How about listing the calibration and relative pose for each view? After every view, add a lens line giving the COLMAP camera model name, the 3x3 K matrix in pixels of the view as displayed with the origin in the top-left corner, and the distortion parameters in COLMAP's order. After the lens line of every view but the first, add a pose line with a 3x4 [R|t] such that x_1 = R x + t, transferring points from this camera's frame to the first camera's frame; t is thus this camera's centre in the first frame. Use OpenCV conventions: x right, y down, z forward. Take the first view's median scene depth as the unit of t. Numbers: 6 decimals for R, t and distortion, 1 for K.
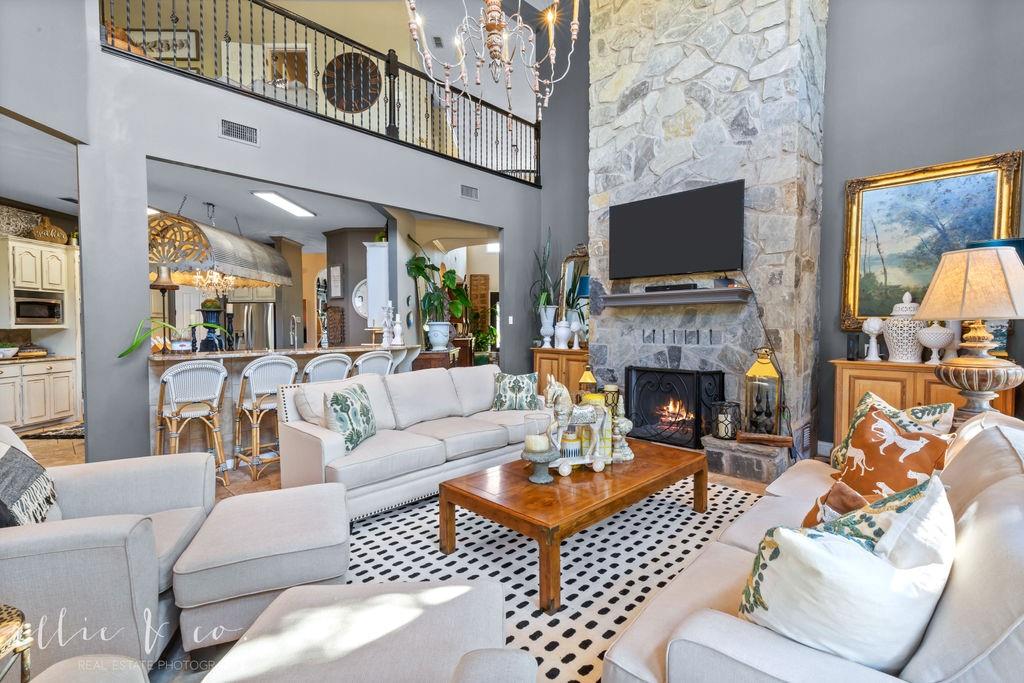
lens RADIAL K [[467.5, 0, 524.3], [0, 467.5, 339.2], [0, 0, 1]] dist [0.003821, 0.000027]
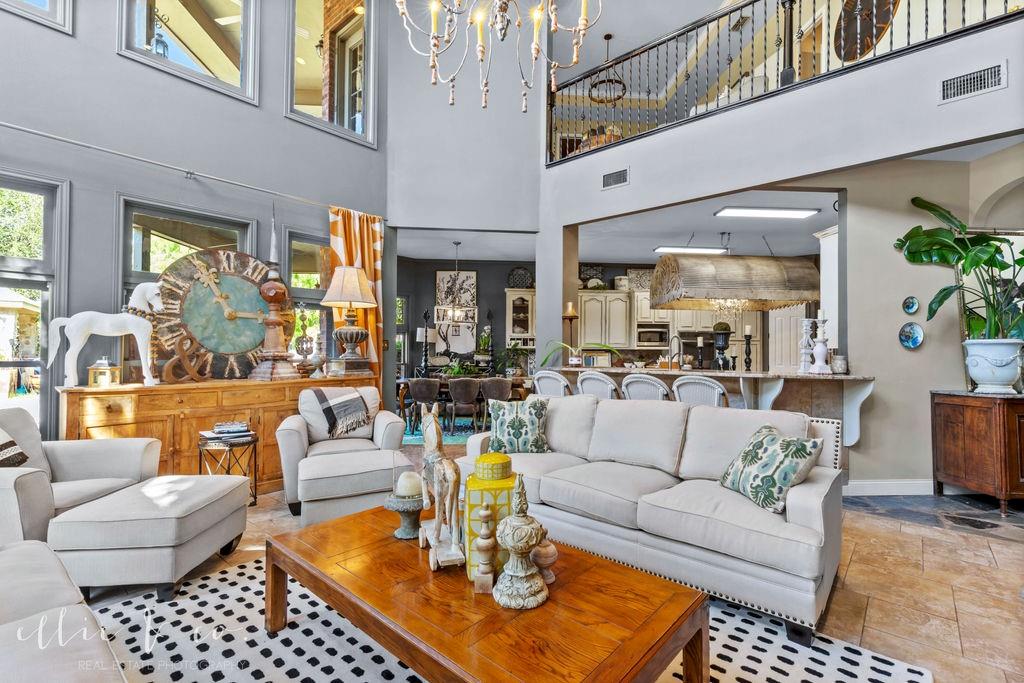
lens RADIAL K [[452.9, 0, 499.8], [0, 452.9, 347.6], [0, 0, 1]] dist [-0.000242, -0.000048]
pose [[0.055303, -0.003092, -0.998465, 0.410484], [-0.032523, 0.999459, -0.004897, -0.007880], [0.997940, 0.032744, 0.055173, 0.556540]]
